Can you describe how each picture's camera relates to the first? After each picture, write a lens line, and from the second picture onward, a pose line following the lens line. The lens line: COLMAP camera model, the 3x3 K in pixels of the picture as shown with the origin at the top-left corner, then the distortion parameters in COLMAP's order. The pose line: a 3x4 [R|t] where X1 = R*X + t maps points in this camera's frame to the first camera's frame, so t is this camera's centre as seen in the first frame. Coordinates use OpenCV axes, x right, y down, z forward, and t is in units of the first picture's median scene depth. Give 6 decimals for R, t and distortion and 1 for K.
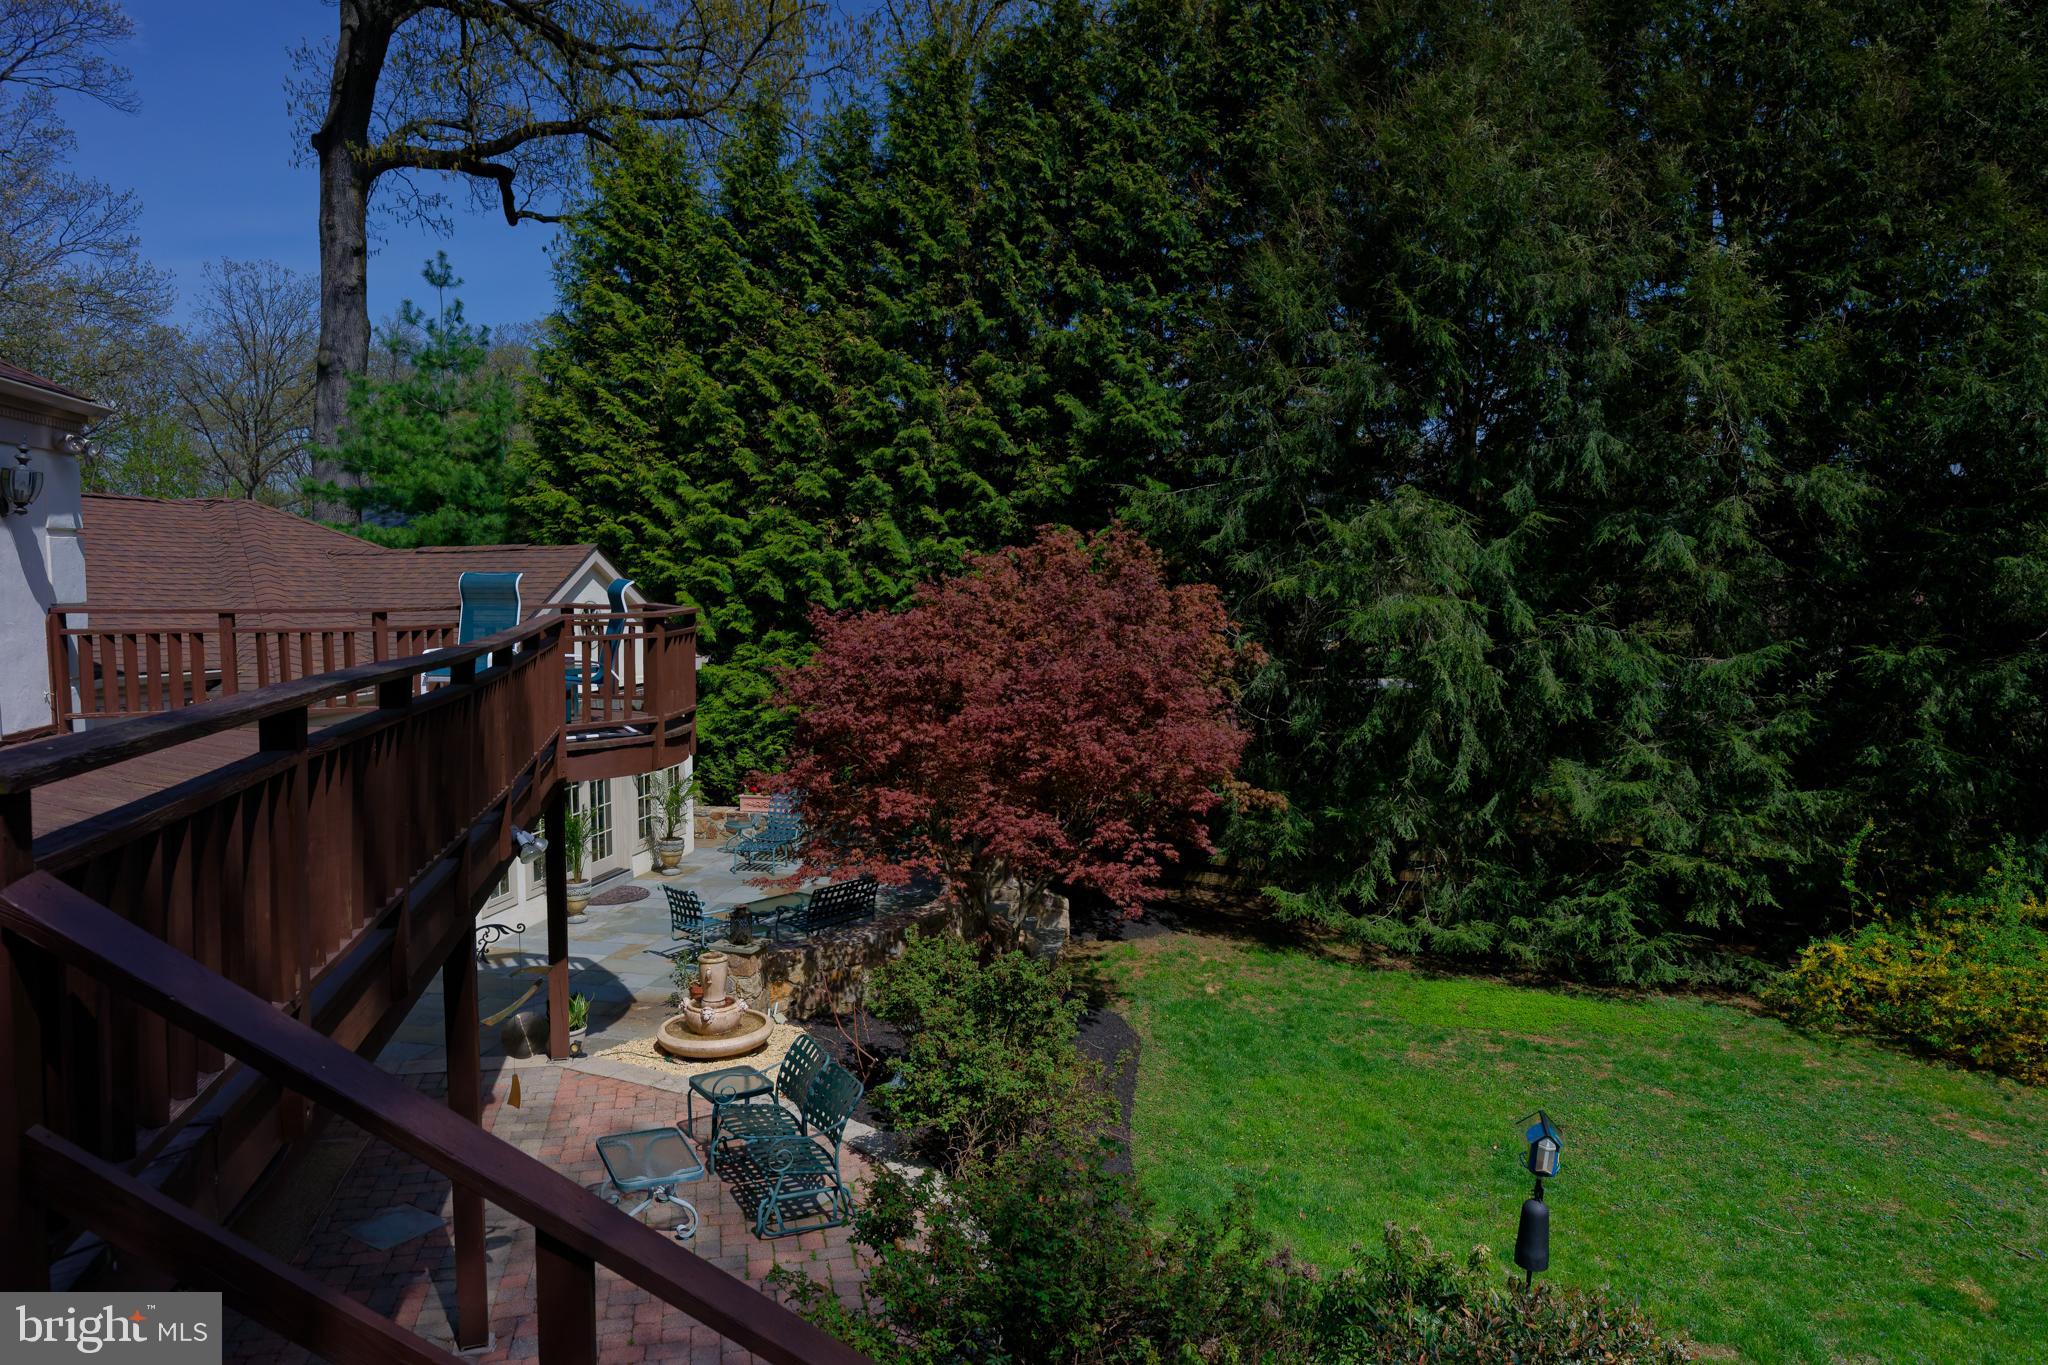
lens RADIAL K [[1389.9, 0, 1029.4], [0, 1389.9, 702.5], [0, 0, 1]] dist [-0.002159, 0.000494]
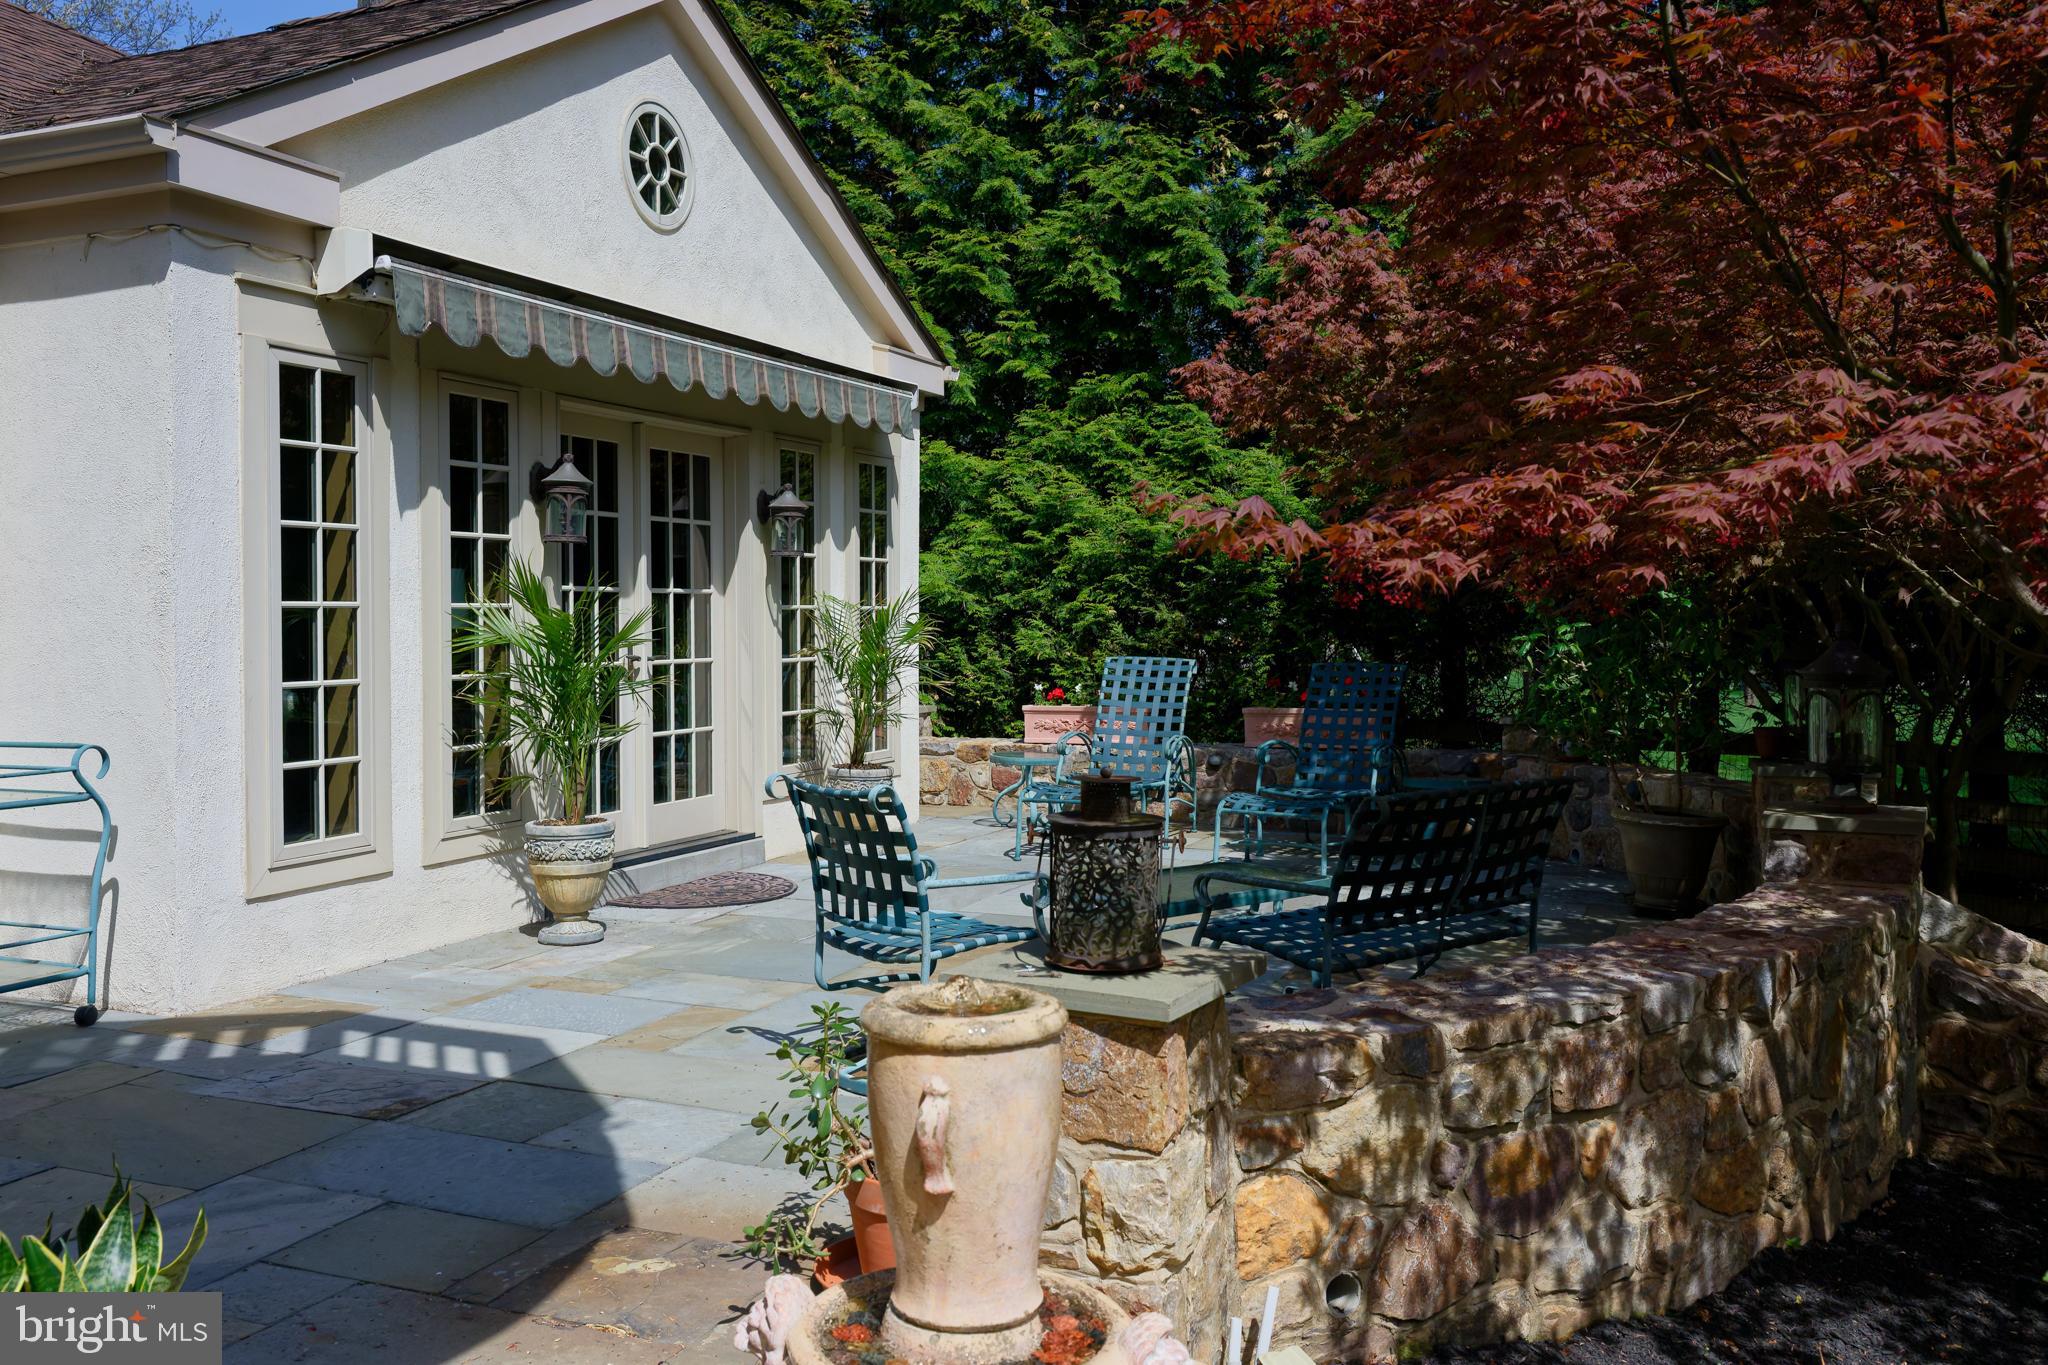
lens RADIAL K [[1669.6, 0, 1036.7], [0, 1669.6, 669.4], [0, 0, 1]] dist [-0.047387, -0.000258]
pose [[0.983948, 0.001872, -0.178448, -0.104956], [-0.014947, 0.997296, -0.071954, 0.088529], [0.177831, 0.073466, 0.981315, 0.458559]]
